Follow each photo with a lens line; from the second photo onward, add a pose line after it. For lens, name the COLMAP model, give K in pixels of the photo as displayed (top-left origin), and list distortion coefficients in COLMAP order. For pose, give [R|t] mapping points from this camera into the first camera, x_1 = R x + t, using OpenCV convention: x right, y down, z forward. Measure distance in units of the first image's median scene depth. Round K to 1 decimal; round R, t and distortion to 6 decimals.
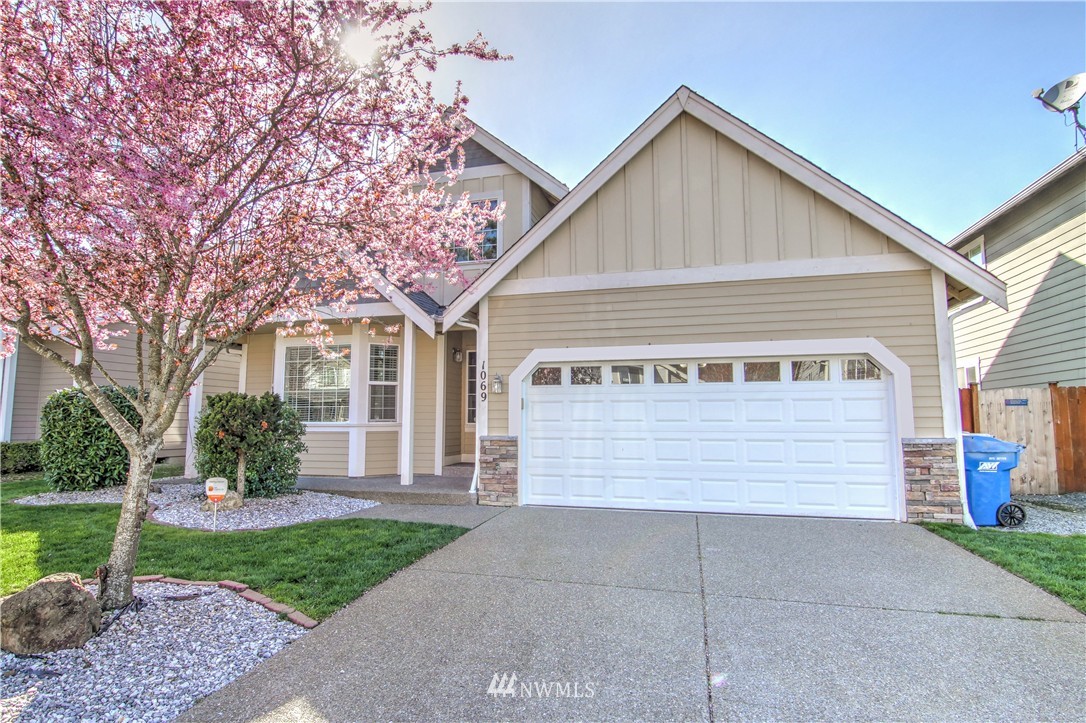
lens RADIAL K [[564.3, 0, 540.5], [0, 564.3, 361.5], [0, 0, 1]] dist [-0.015208, -0.003970]
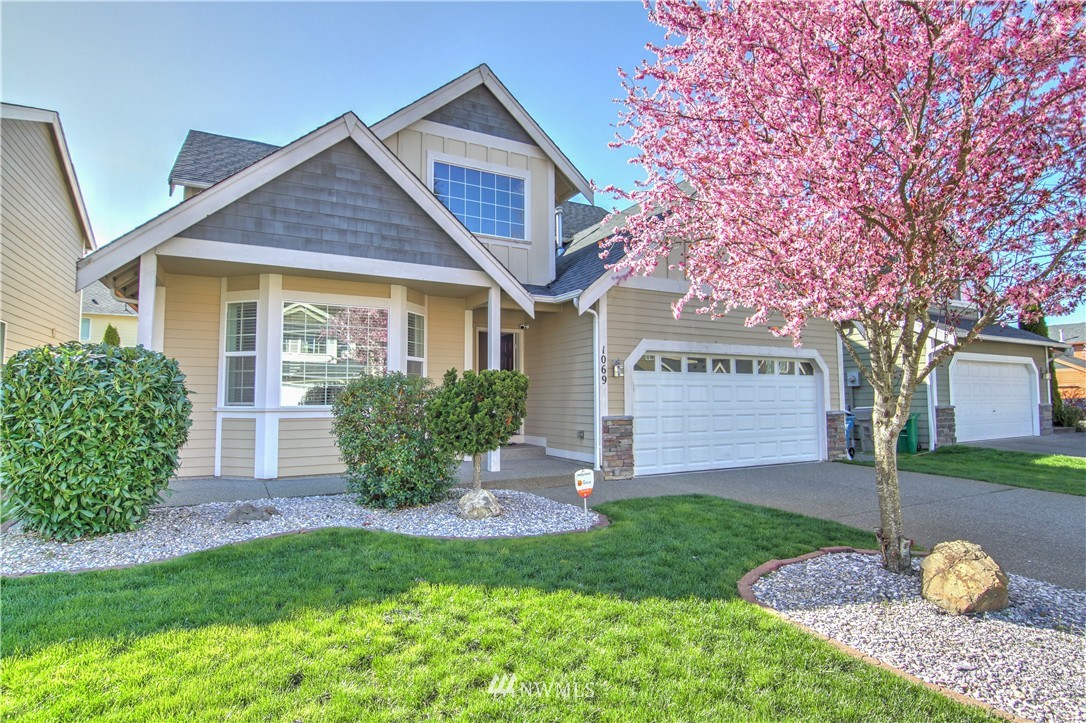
lens RADIAL K [[564.3, 0, 541.5], [0, 564.3, 361.9], [0, 0, 1]] dist [-0.015208, -0.003970]
pose [[0.720764, 0.043844, 0.691792, -0.946071], [-0.067641, 0.997683, 0.007243, 0.030074], [-0.689872, -0.052014, 0.722060, 0.324807]]
